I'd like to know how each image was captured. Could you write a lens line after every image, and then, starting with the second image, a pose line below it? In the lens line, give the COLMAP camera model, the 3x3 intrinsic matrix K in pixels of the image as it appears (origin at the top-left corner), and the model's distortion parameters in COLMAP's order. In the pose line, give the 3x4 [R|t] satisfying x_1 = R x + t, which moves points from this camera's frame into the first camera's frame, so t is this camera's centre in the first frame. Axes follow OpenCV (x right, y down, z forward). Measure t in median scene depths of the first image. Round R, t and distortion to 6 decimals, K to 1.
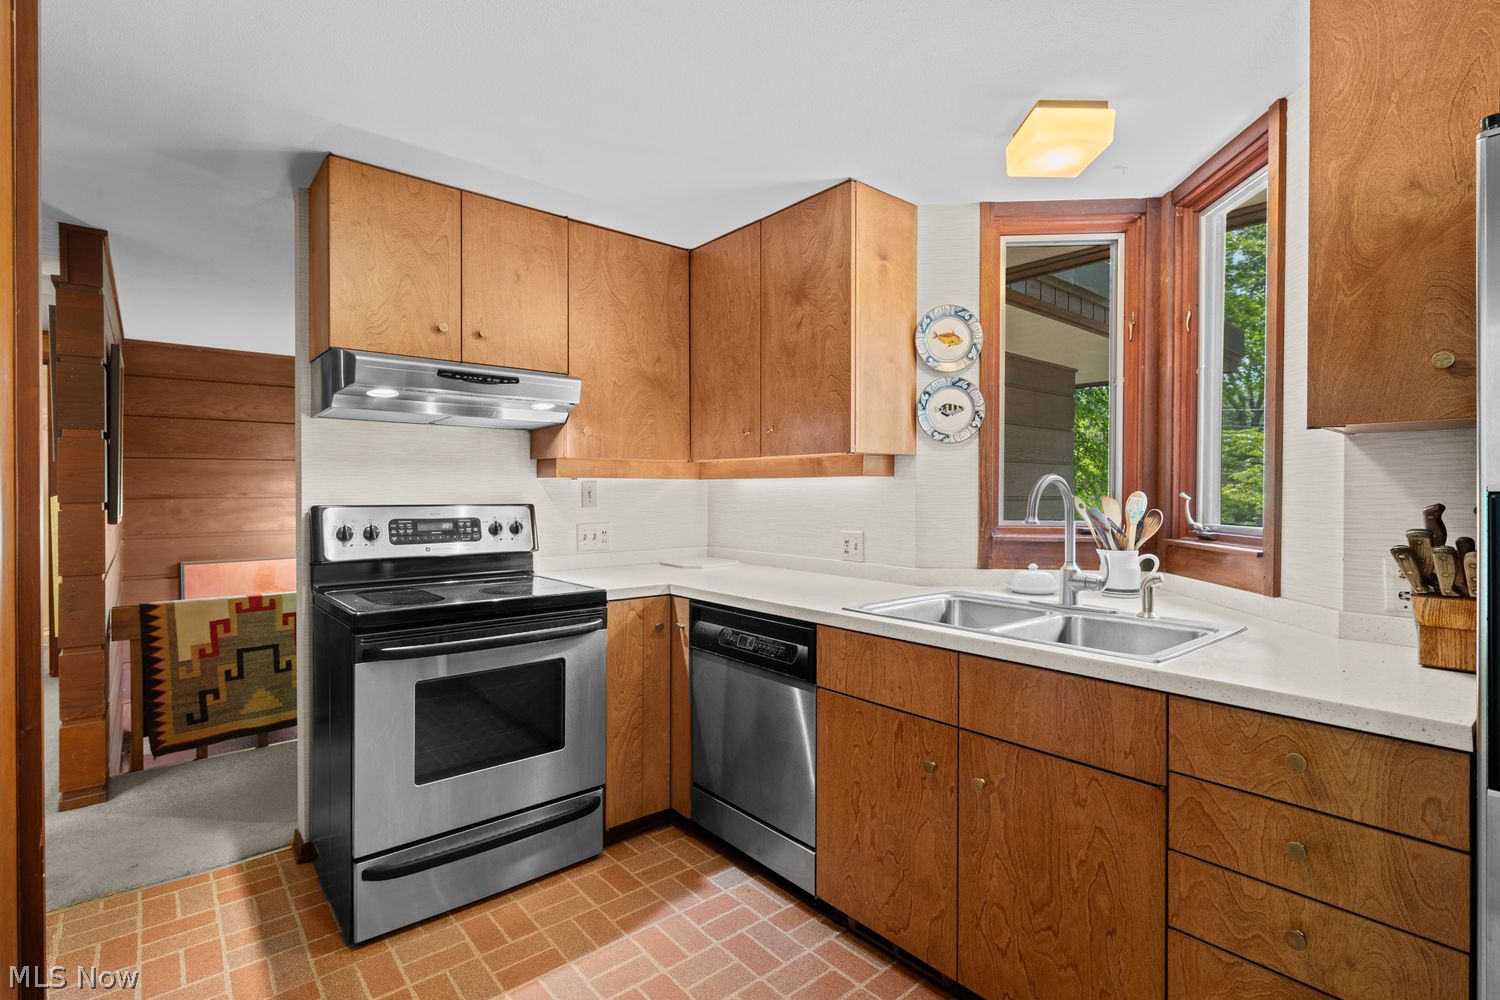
lens RADIAL K [[717.5, 0, 748.1], [0, 717.5, 495.9], [0, 0, 1]] dist [0.002597, 0.000457]
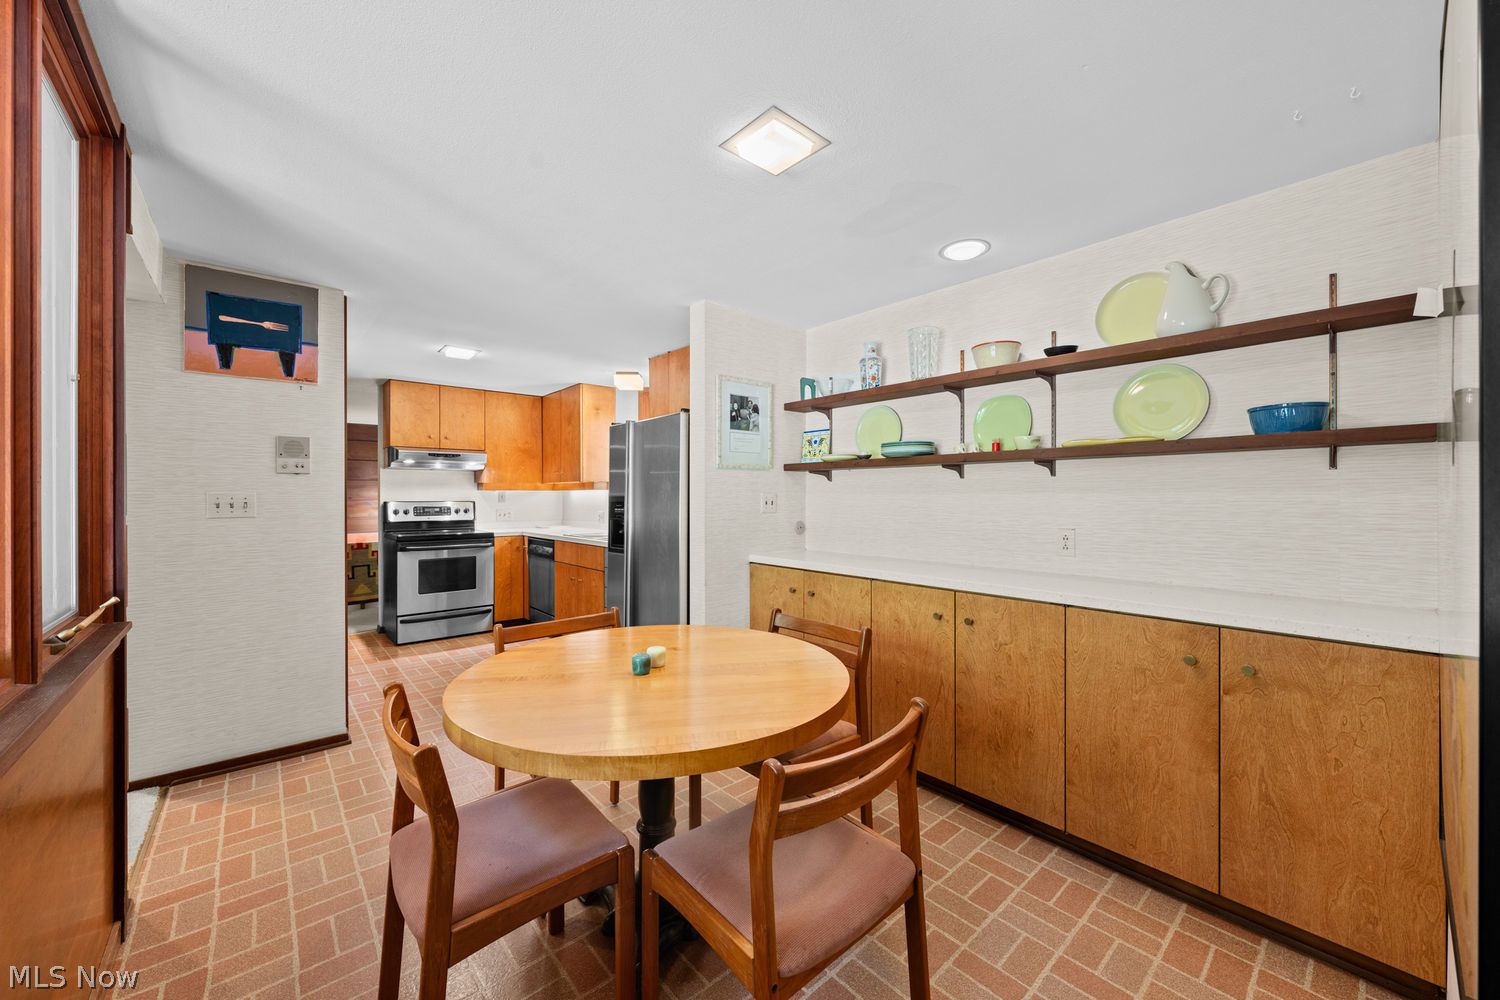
lens RADIAL K [[575.7, 0, 754.3], [0, 575.7, 497.5], [0, 0, 1]] dist [-0.002592, 0.000169]
pose [[0.999827, -0.001672, 0.018517, 0.711561], [0.001763, 0.999986, -0.004909, 0.011529], [-0.018509, 0.004941, 0.999816, -1.134522]]
